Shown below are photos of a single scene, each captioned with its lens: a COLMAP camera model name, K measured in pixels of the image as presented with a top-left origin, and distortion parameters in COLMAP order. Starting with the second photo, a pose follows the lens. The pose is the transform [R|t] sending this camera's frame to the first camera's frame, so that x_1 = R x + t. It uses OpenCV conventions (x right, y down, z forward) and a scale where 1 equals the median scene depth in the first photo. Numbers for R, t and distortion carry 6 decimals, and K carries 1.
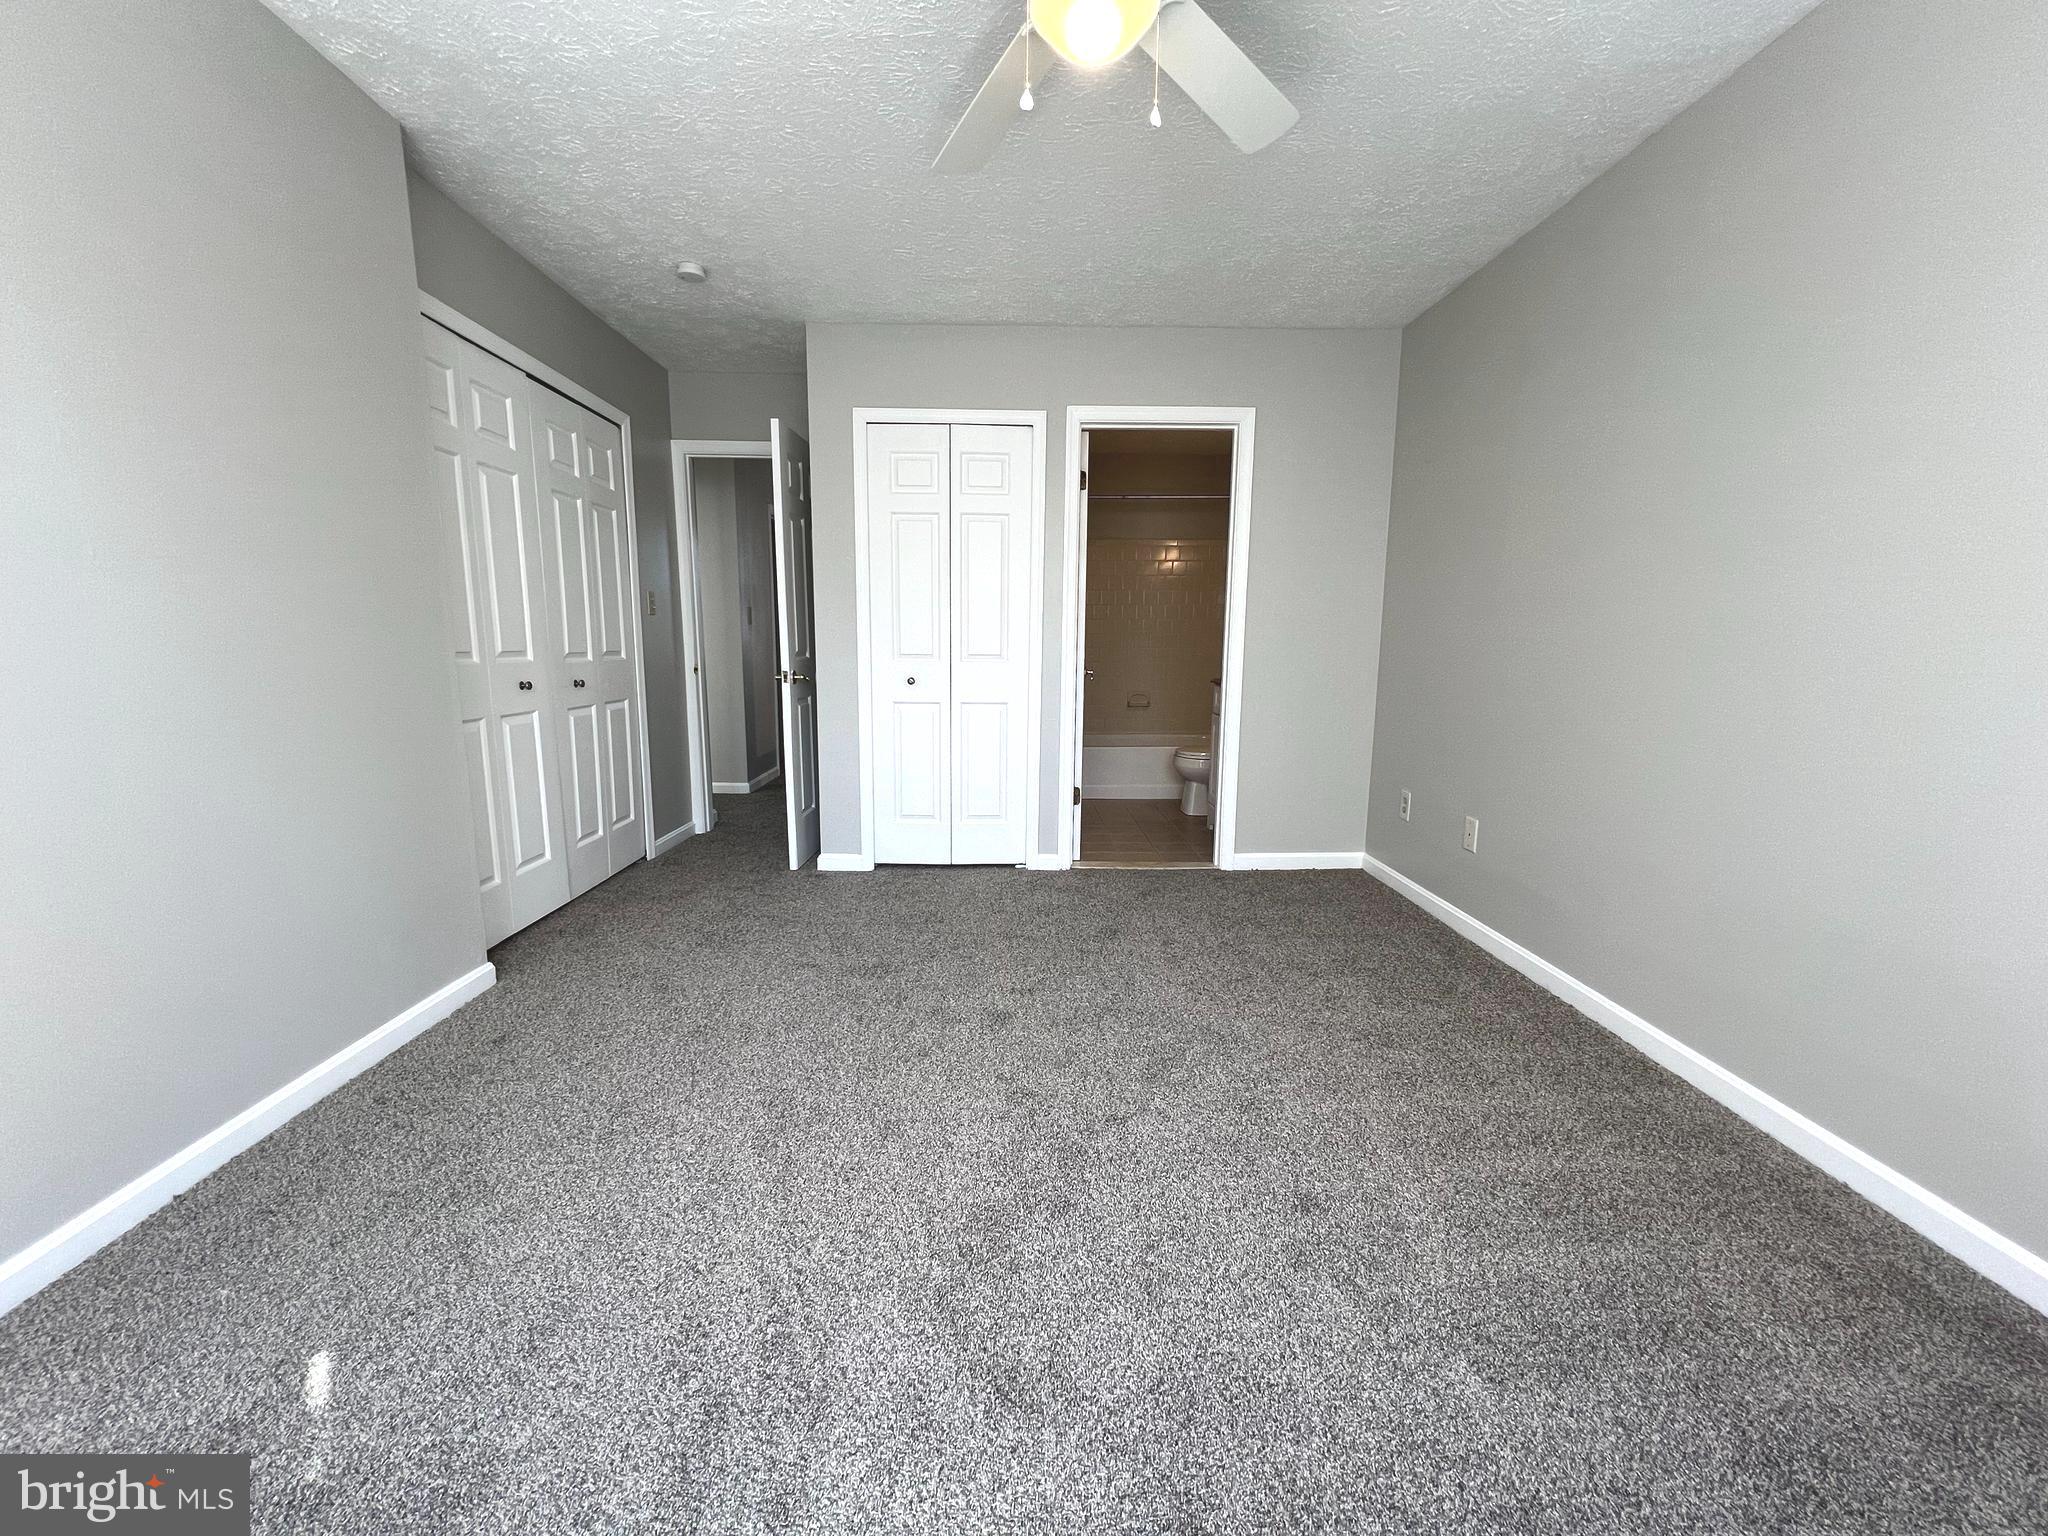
lens RADIAL K [[821.3, 0, 1024.2], [0, 821.3, 770.8], [0, 0, 1]] dist [-0.003426, 0.000572]
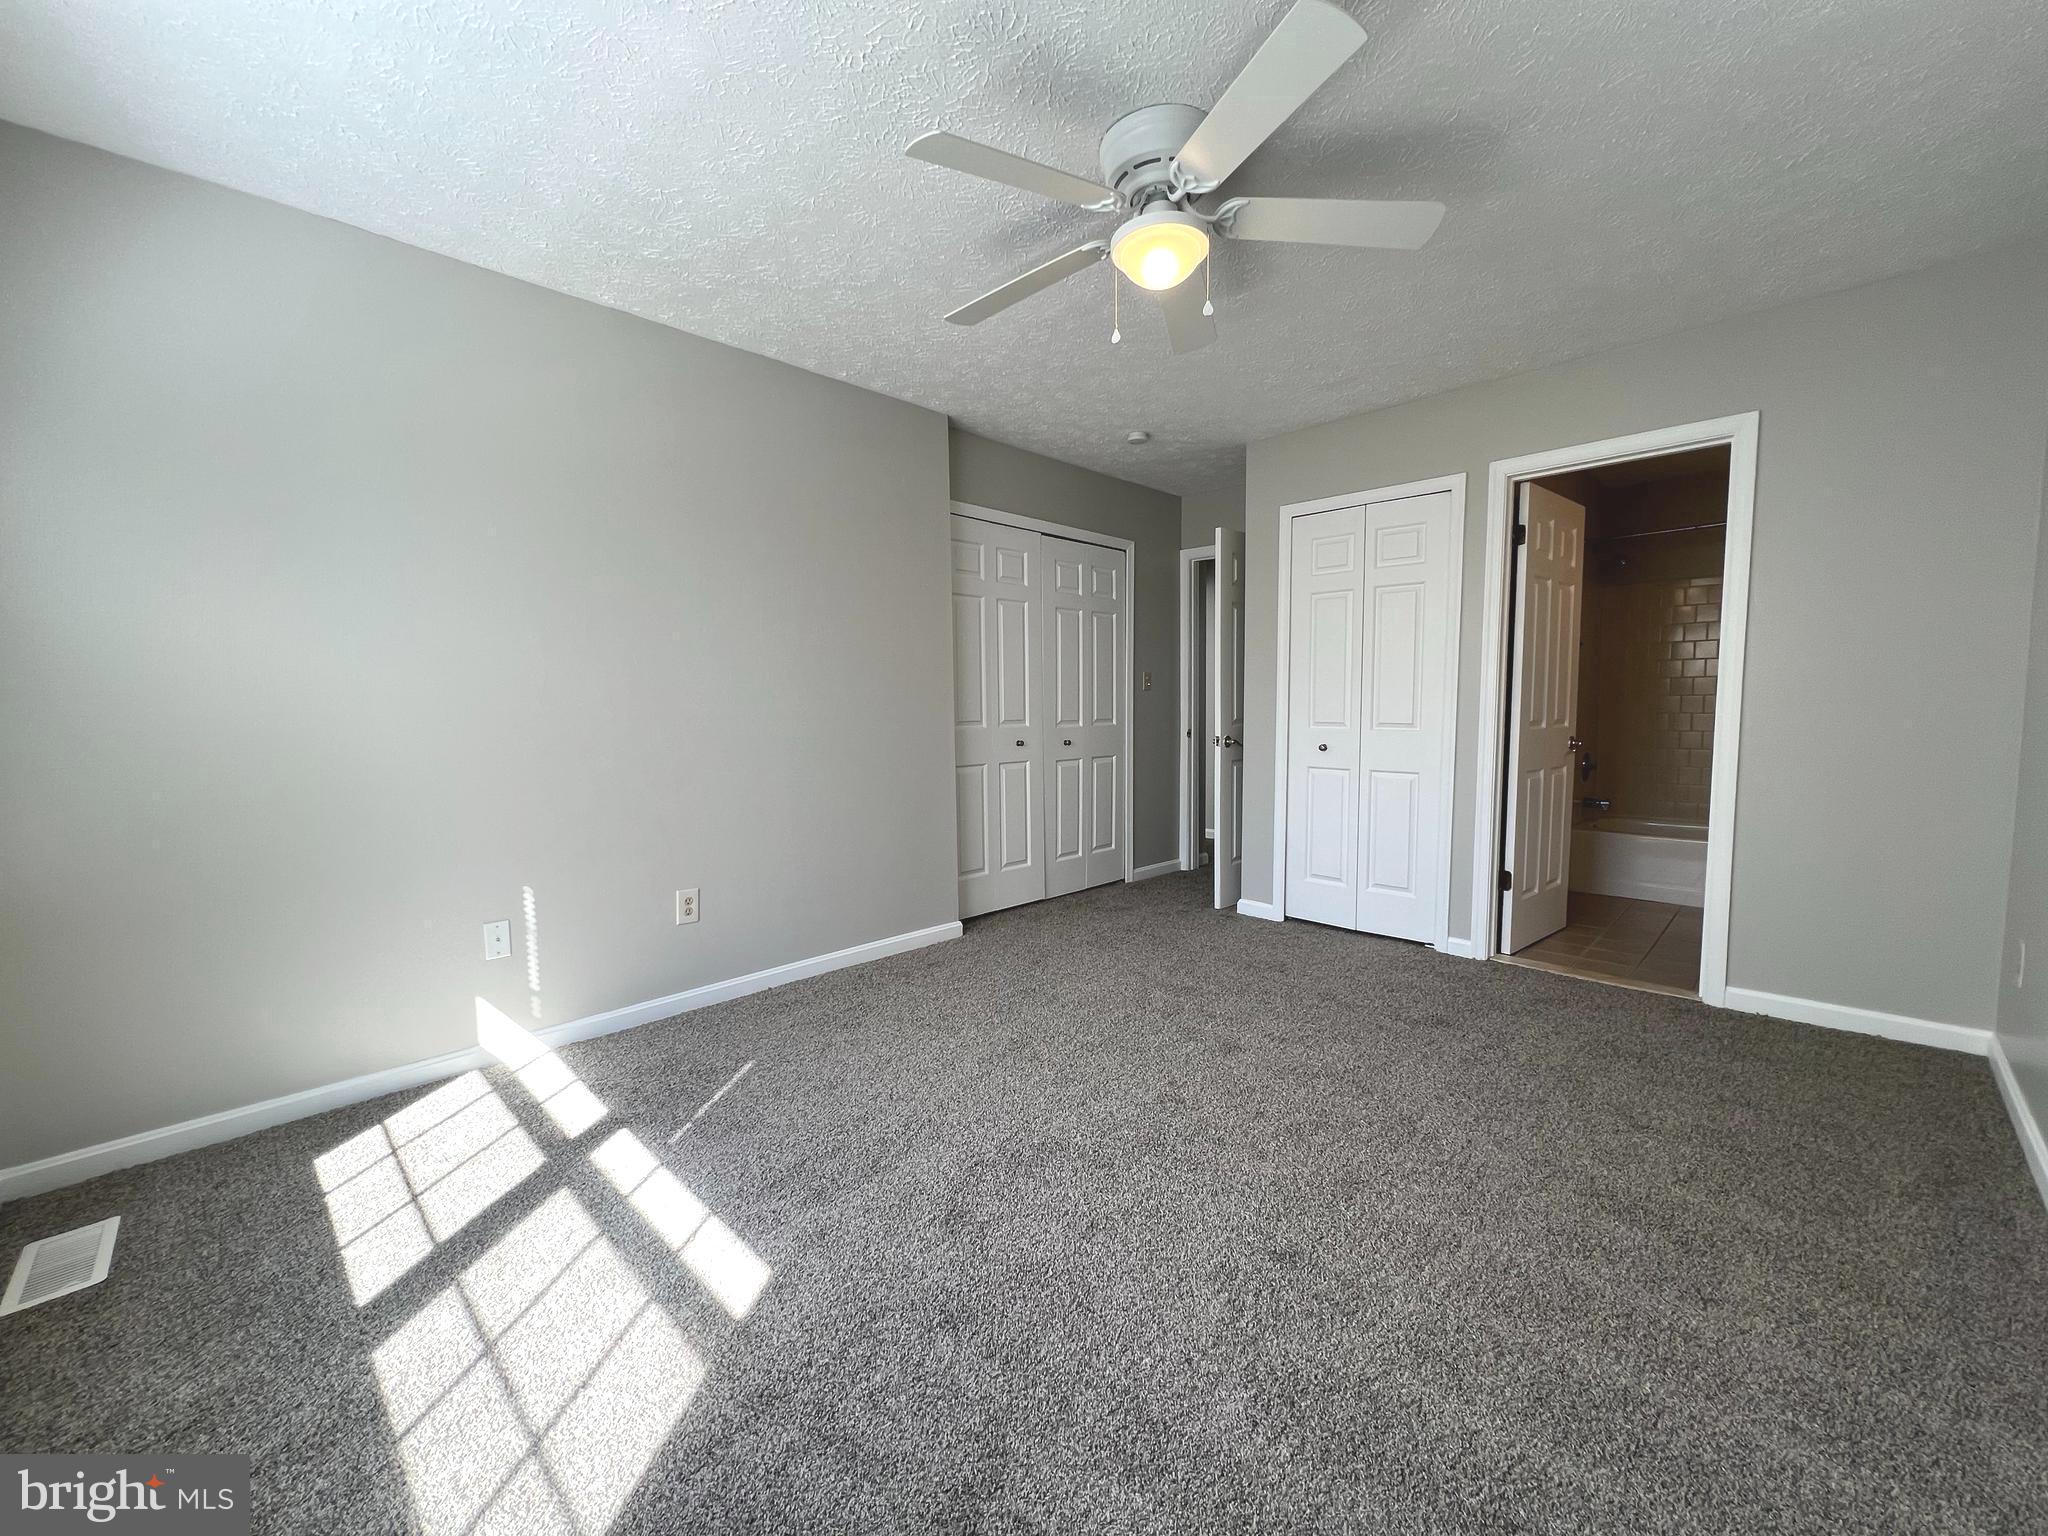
lens RADIAL K [[821.3, 0, 1018.2], [0, 821.3, 771.3], [0, 0, 1]] dist [-0.003426, 0.000572]
pose [[0.691030, 0.047978, -0.721232, 0.375566], [-0.101306, 0.994375, -0.030916, -0.007060], [0.715692, 0.094429, 0.692003, -0.009105]]
